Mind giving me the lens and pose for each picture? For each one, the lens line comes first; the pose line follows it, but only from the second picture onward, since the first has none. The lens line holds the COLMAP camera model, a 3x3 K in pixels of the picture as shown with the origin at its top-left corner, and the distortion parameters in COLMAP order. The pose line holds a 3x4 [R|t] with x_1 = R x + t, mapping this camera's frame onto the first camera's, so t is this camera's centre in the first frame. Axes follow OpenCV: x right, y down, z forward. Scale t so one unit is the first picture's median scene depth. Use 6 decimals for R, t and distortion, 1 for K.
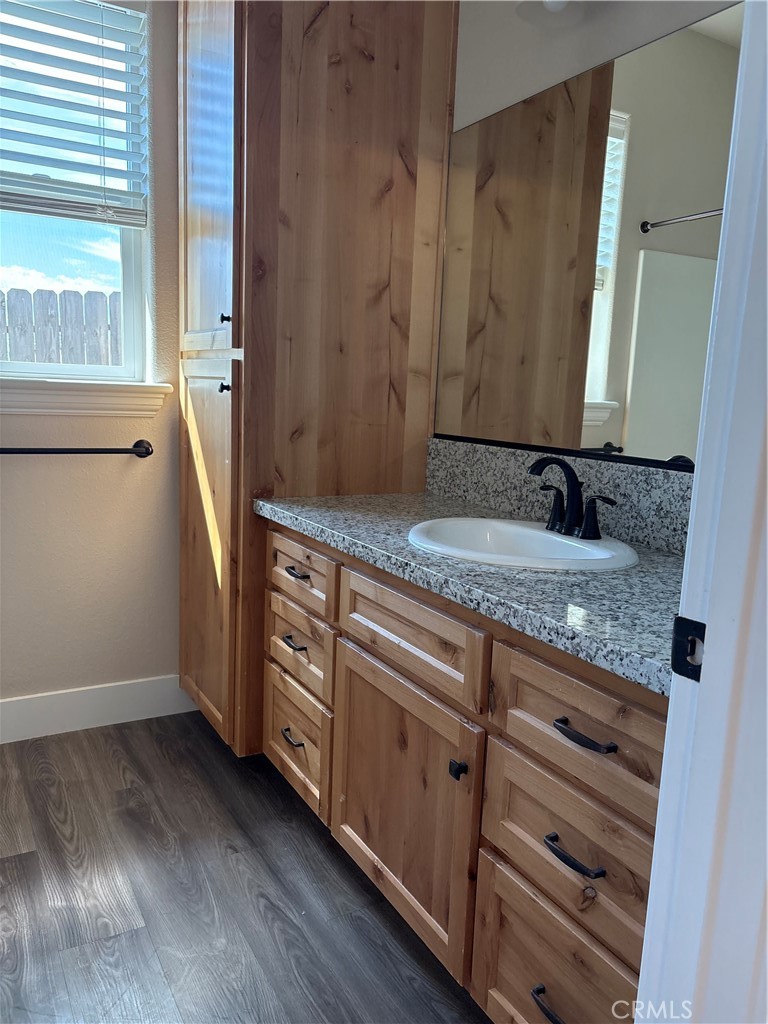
lens RADIAL K [[778.1, 0, 384.0], [0, 778.1, 512.0], [0, 0, 1]] dist [0.012903, -0.000246]
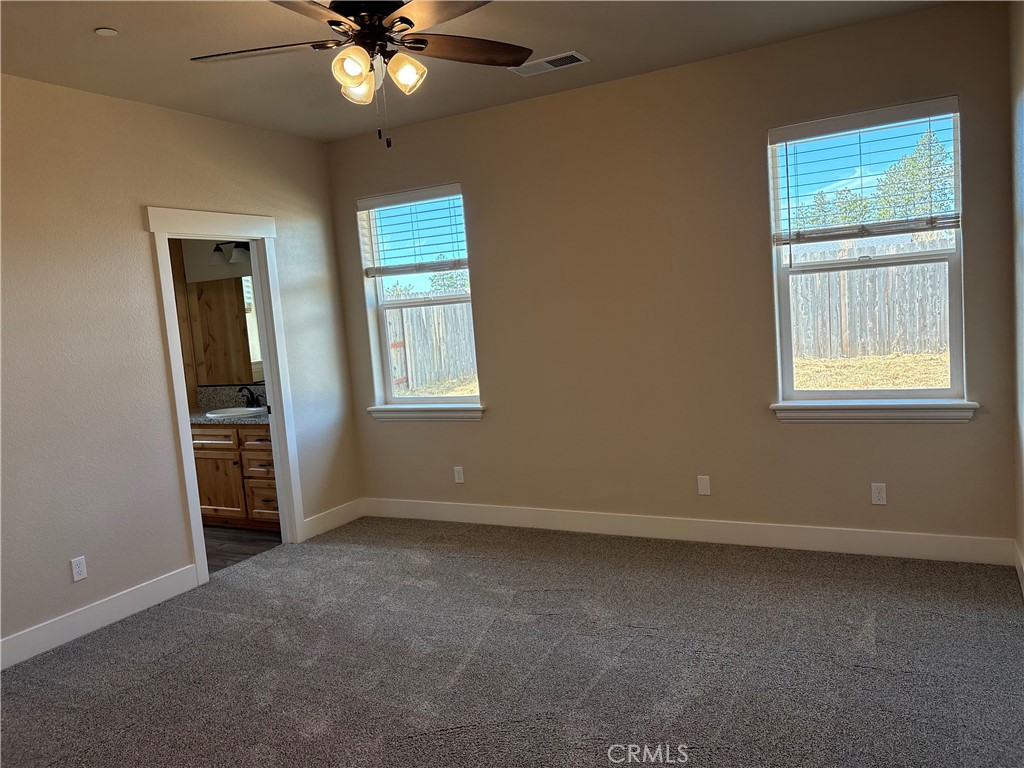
lens RADIAL K [[778.1, 0, 512.0], [0, 778.1, 384.0], [0, 0, 1]] dist [0.012903, -0.000246]
pose [[0.840187, -0.162616, 0.517341, -0.594999], [0.195852, 0.980584, -0.009846, 0.192174], [-0.505695, 0.109595, 0.855723, -2.675268]]
